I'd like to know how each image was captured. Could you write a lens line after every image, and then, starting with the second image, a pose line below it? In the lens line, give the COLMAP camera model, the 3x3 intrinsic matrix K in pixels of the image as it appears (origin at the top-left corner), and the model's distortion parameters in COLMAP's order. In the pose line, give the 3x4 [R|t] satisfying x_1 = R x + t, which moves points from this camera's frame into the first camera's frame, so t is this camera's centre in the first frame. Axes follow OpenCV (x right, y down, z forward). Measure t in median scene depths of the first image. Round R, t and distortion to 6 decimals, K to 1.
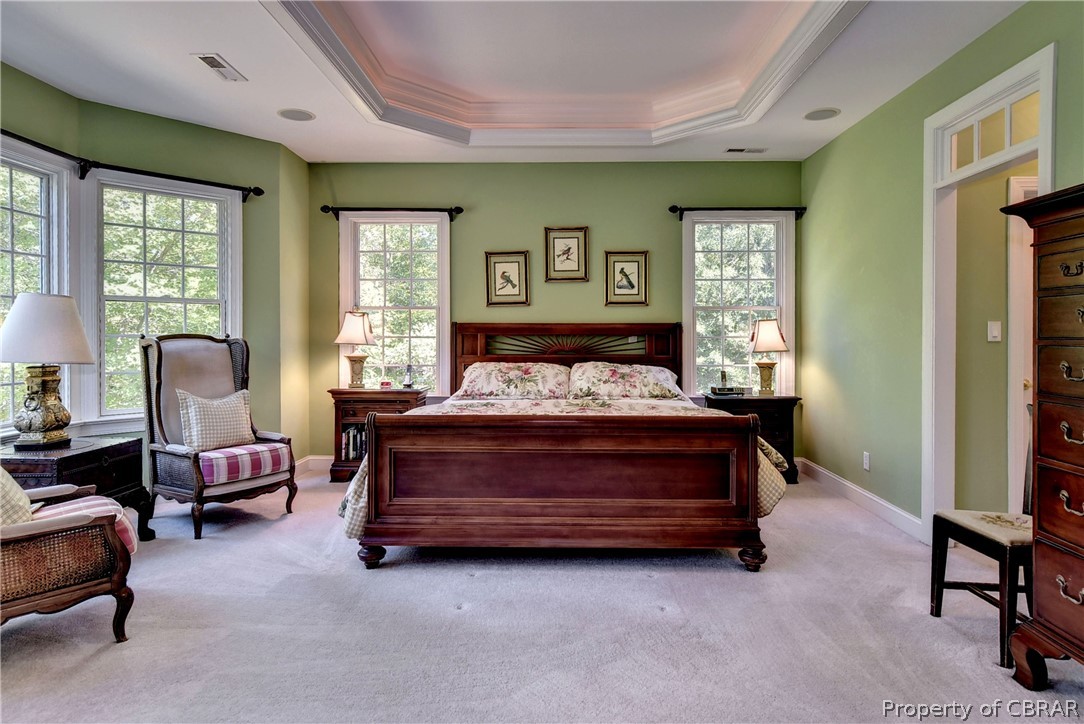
lens RADIAL K [[613.2, 0, 543.0], [0, 613.2, 339.0], [0, 0, 1]] dist [0.000923, 0.001147]
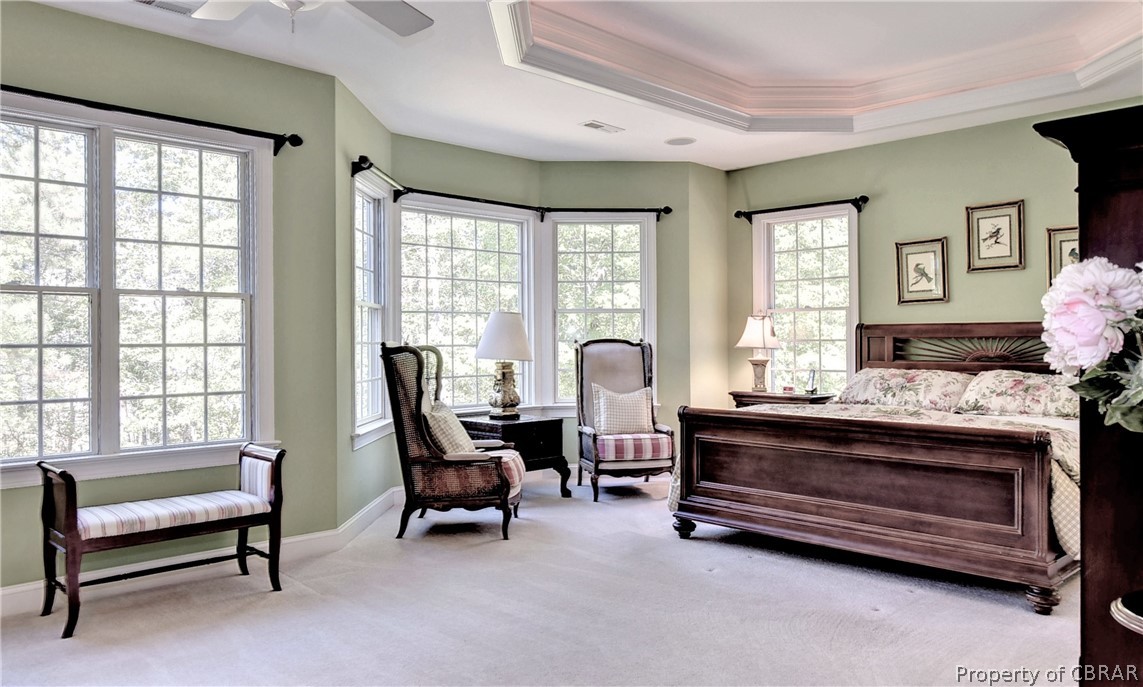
lens RADIAL K [[814.4, 0, 571.5], [0, 814.4, 343.5], [0, 0, 1]] dist [-0.005379, -0.002369]
pose [[0.712370, -0.001785, -0.701802, 0.510466], [0.002119, 0.999998, -0.000393, 0.001314], [0.701801, -0.001207, 0.712372, -0.198866]]
